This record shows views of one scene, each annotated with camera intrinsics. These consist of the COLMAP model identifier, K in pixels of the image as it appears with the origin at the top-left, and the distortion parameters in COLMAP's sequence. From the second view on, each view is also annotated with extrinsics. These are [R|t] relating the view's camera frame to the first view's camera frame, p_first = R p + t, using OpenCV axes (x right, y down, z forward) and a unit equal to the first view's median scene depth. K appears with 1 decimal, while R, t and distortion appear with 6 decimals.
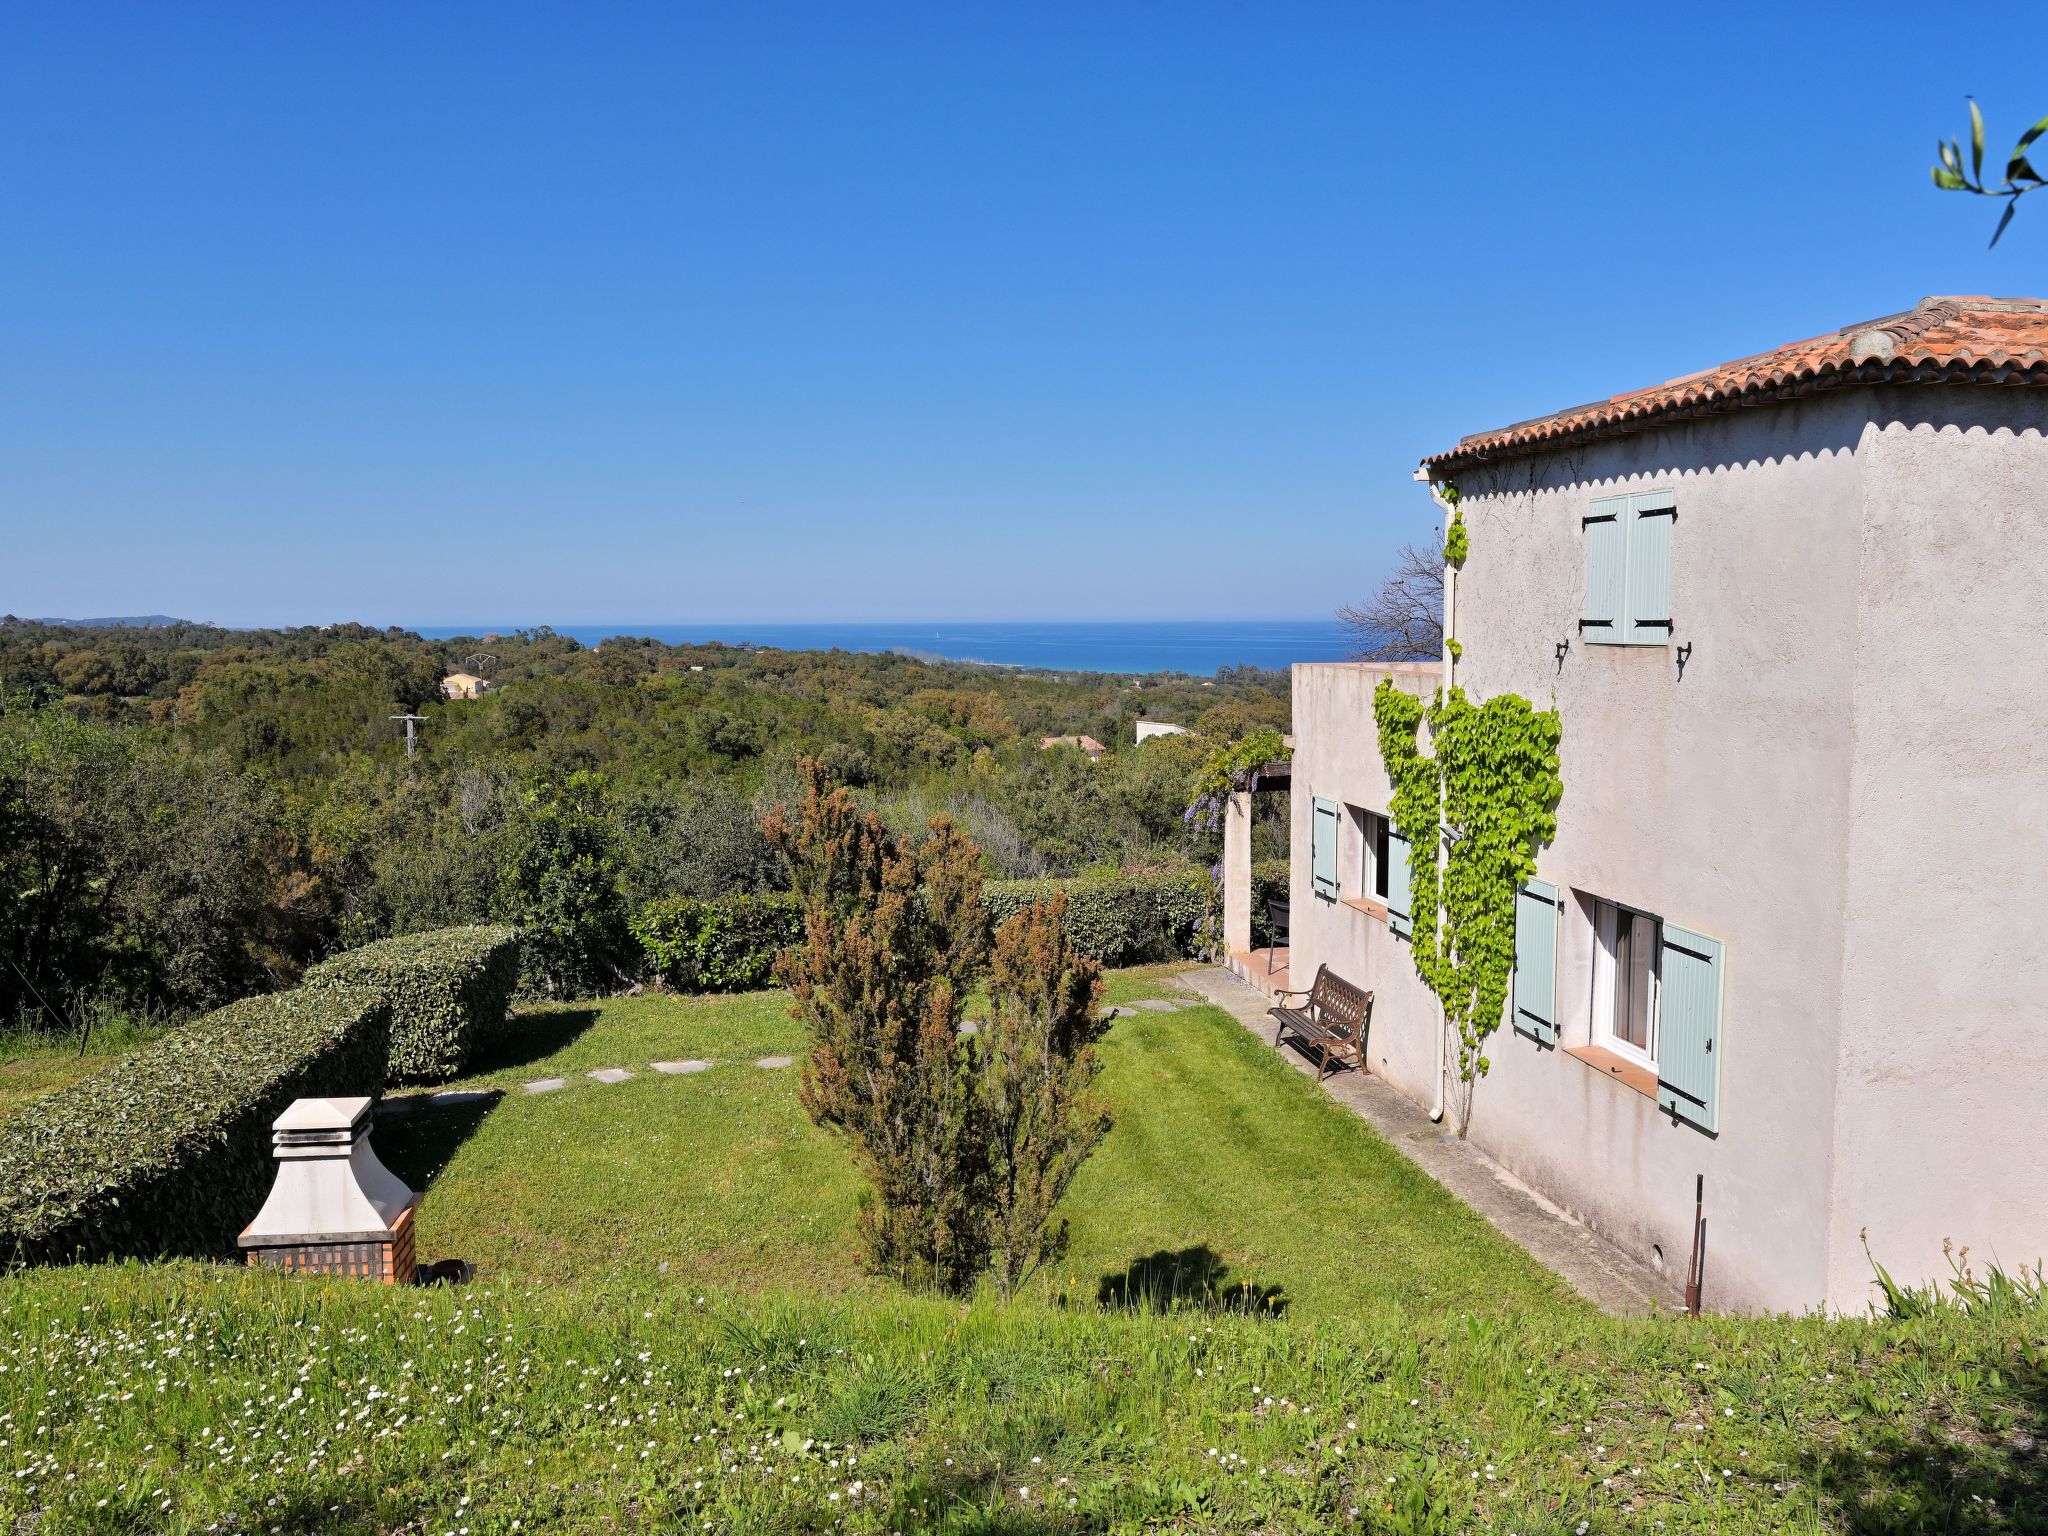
lens RADIAL K [[1598.3, 0, 1025.7], [0, 1598.3, 767.4], [0, 0, 1]] dist [0.035891, 0.002672]
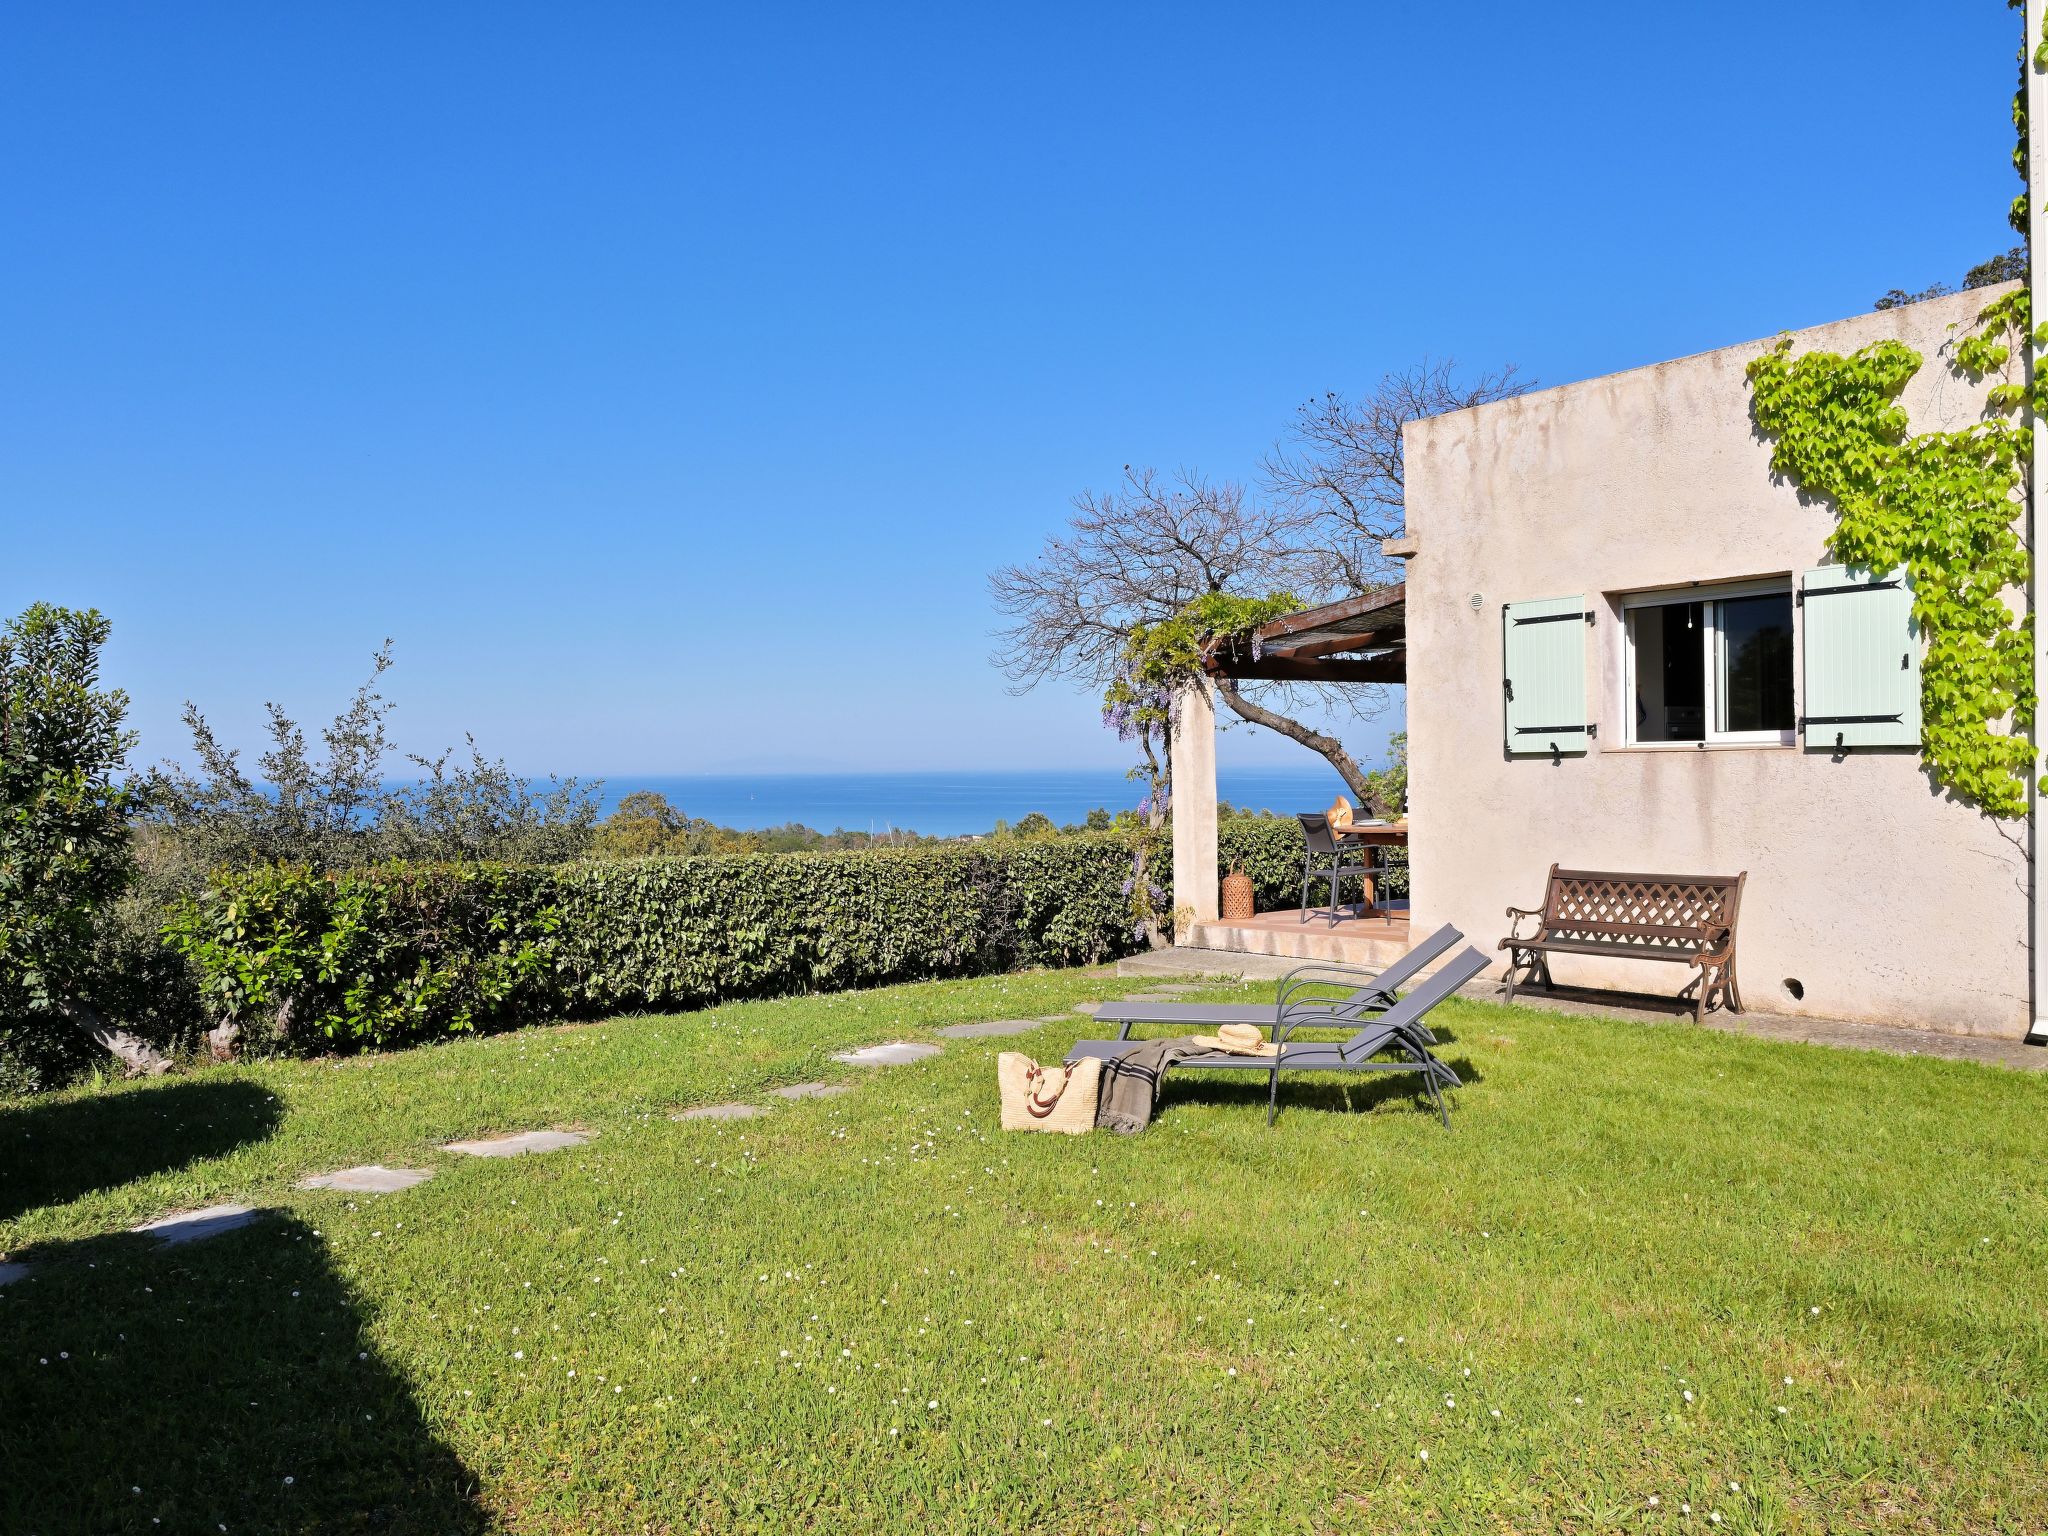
lens RADIAL K [[1598.3, 0, 1028.4], [0, 1598.3, 770.4], [0, 0, 1]] dist [0.035891, 0.002672]
pose [[0.899139, -0.015558, 0.437386, -0.226104], [0.056016, 0.995240, -0.079753, 0.105933], [-0.434063, 0.096210, 0.895730, 0.451180]]
